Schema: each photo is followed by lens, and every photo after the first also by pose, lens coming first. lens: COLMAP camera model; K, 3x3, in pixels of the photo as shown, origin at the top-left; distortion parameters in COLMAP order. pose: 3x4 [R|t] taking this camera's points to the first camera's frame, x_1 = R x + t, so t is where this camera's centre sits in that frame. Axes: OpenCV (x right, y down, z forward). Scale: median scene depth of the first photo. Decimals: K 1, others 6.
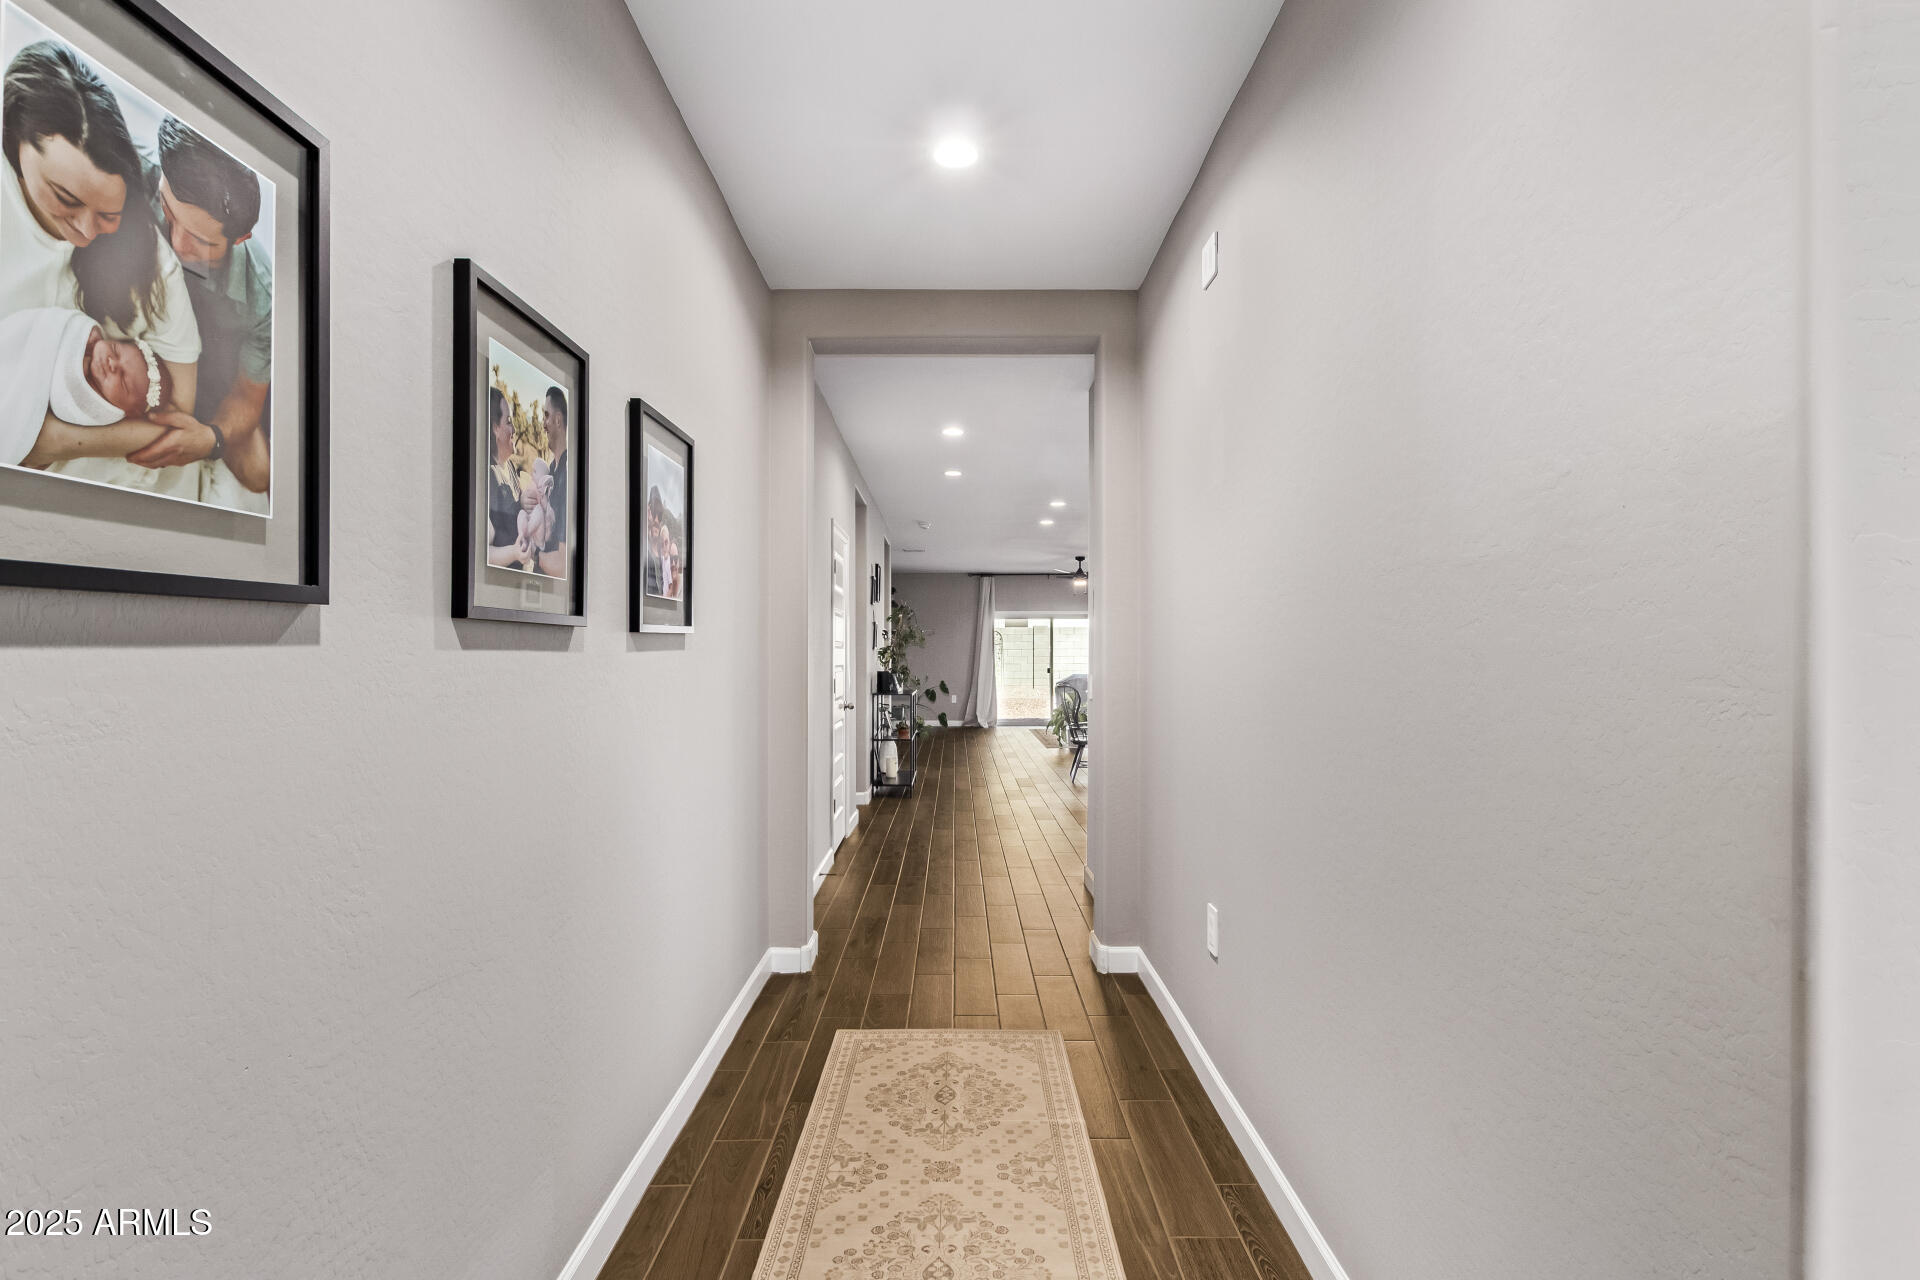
lens RADIAL K [[903.3, 0, 971.9], [0, 903.3, 646.5], [0, 0, 1]] dist [0.011776, -0.001677]
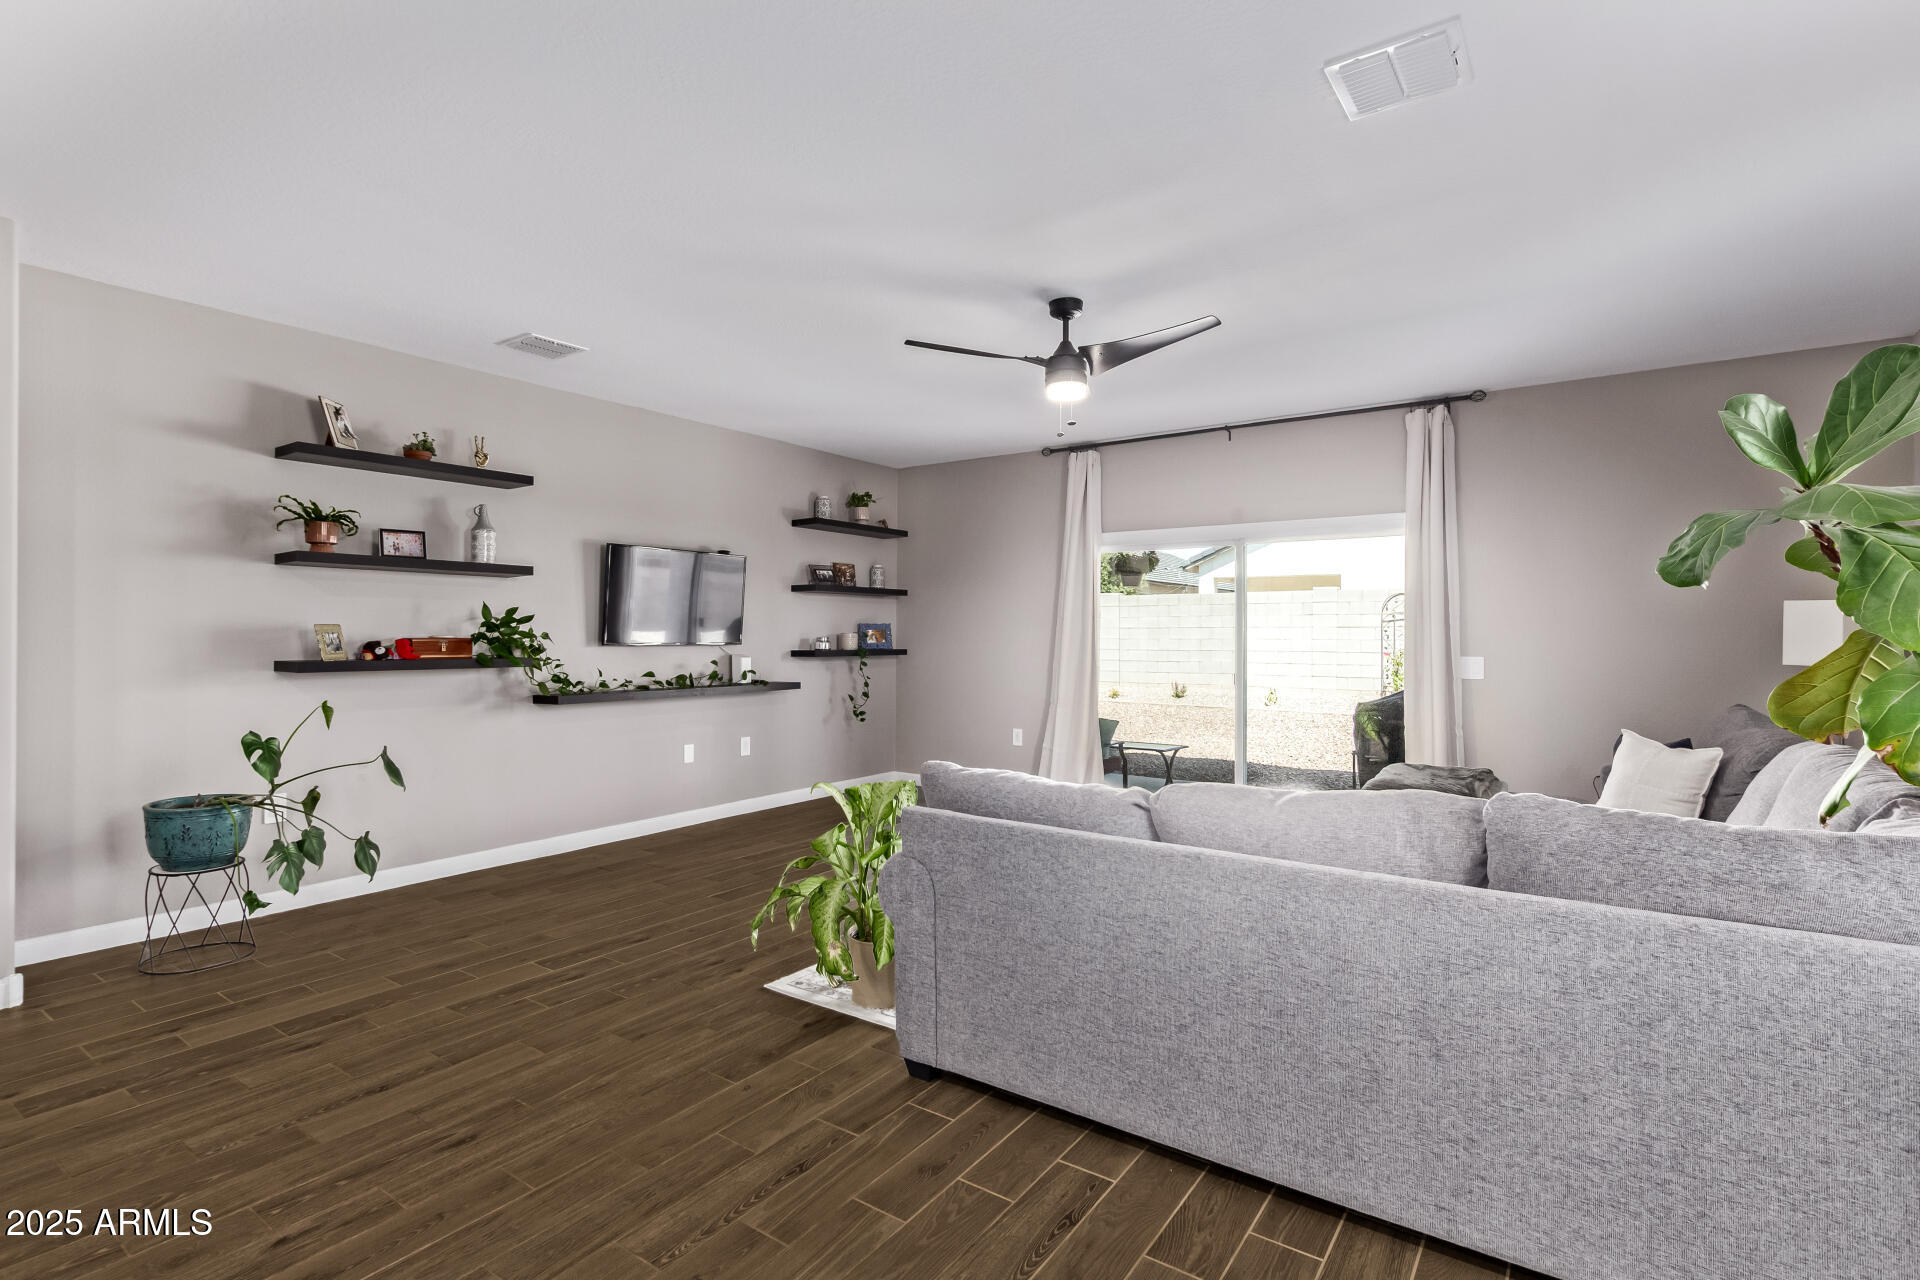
lens RADIAL K [[903.3, 0, 967.5], [0, 903.3, 646.1], [0, 0, 1]] dist [0.011776, -0.001677]
pose [[0.798491, 0.017761, -0.601744, 0.252140], [-0.002393, 0.999650, 0.026330, 0.001240], [0.602002, -0.019584, 0.798255, 0.707251]]
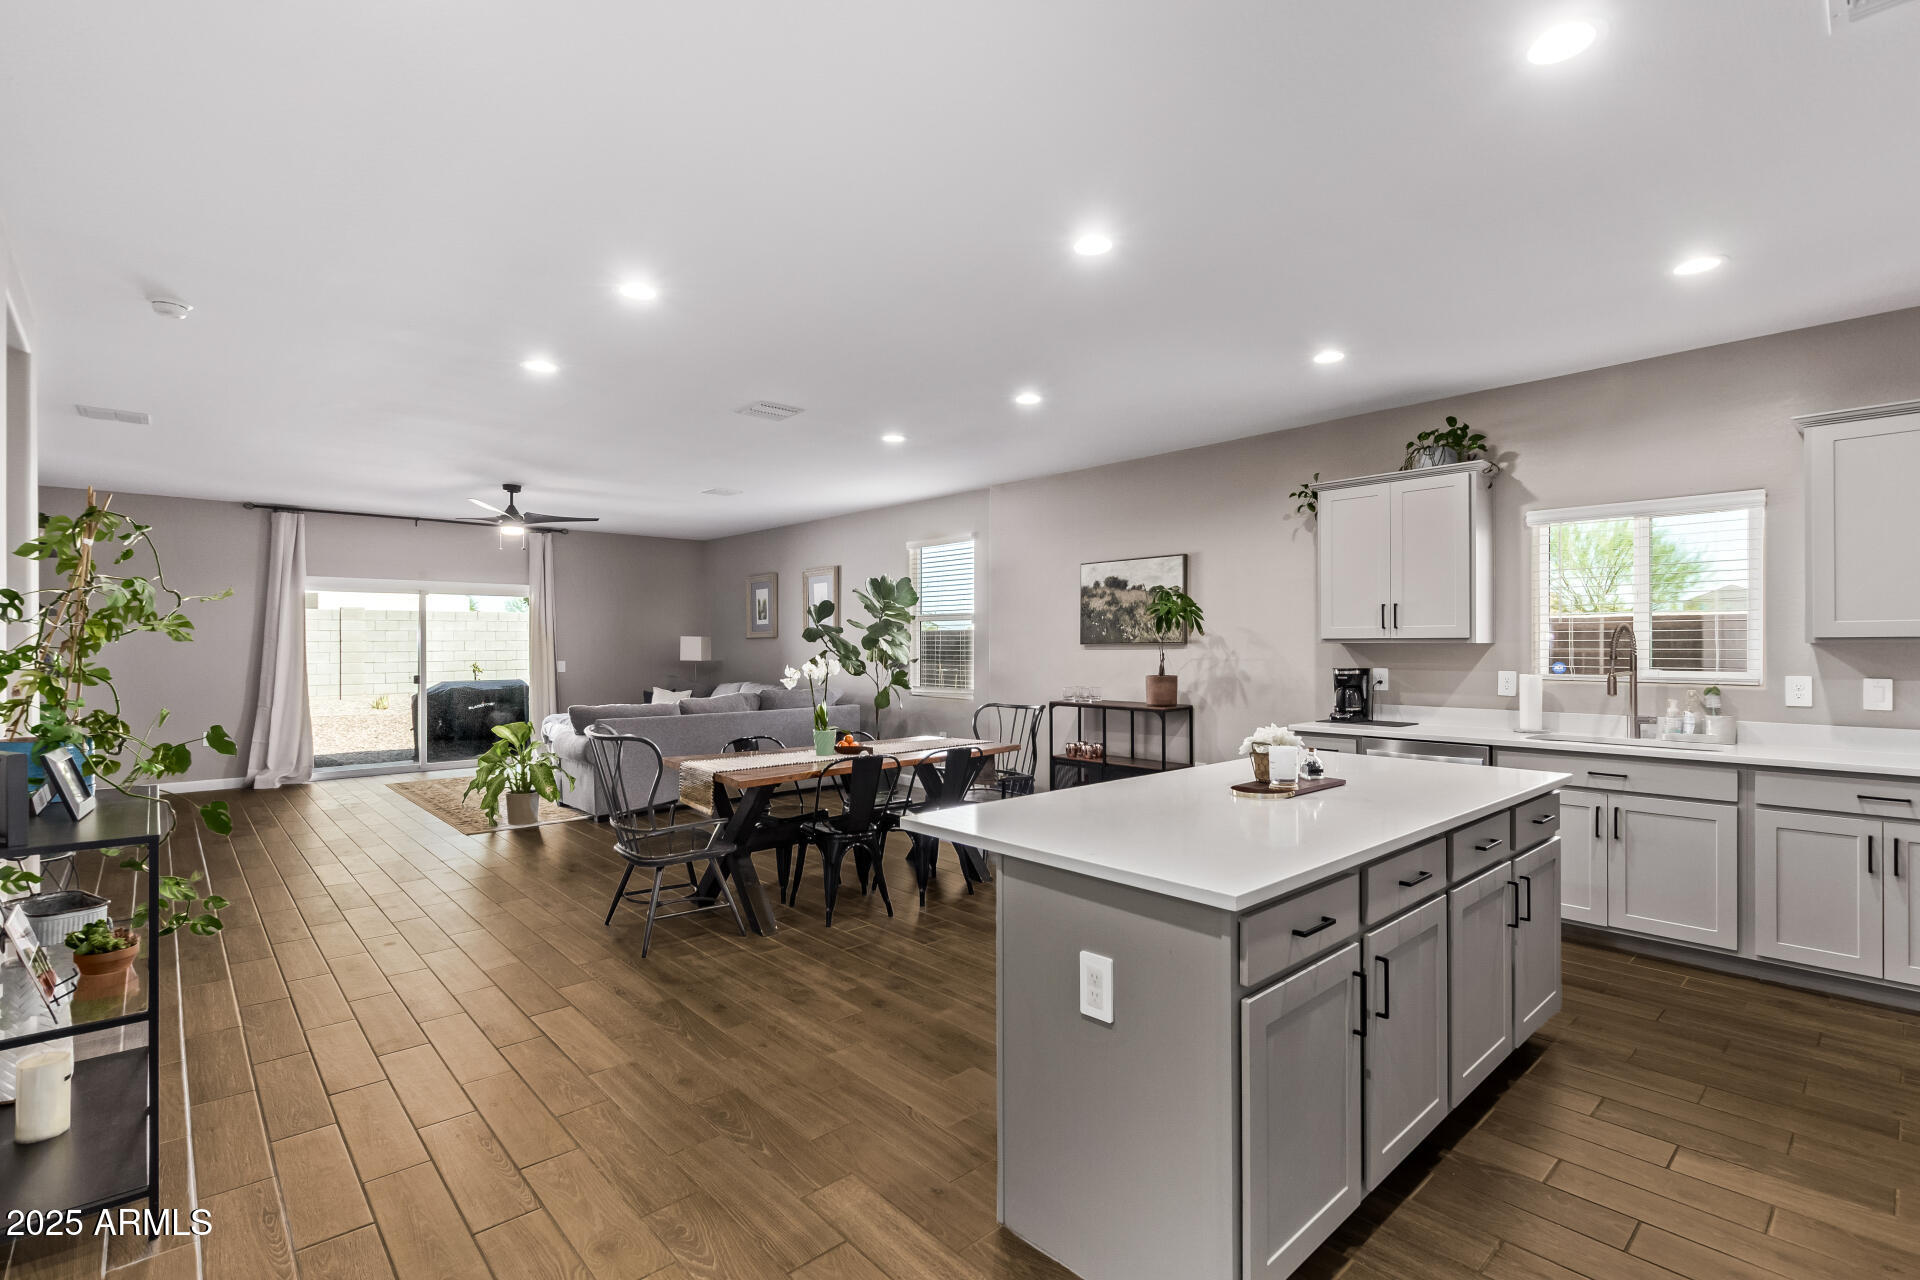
lens RADIAL K [[903.3, 0, 946.9], [0, 903.3, 651.3], [0, 0, 1]] dist [0.011776, -0.001677]
pose [[0.767243, 0.001154, 0.641355, -0.033216], [-0.009290, 0.999913, 0.009313, -0.002784], [-0.641289, -0.013103, 0.767188, 0.364542]]
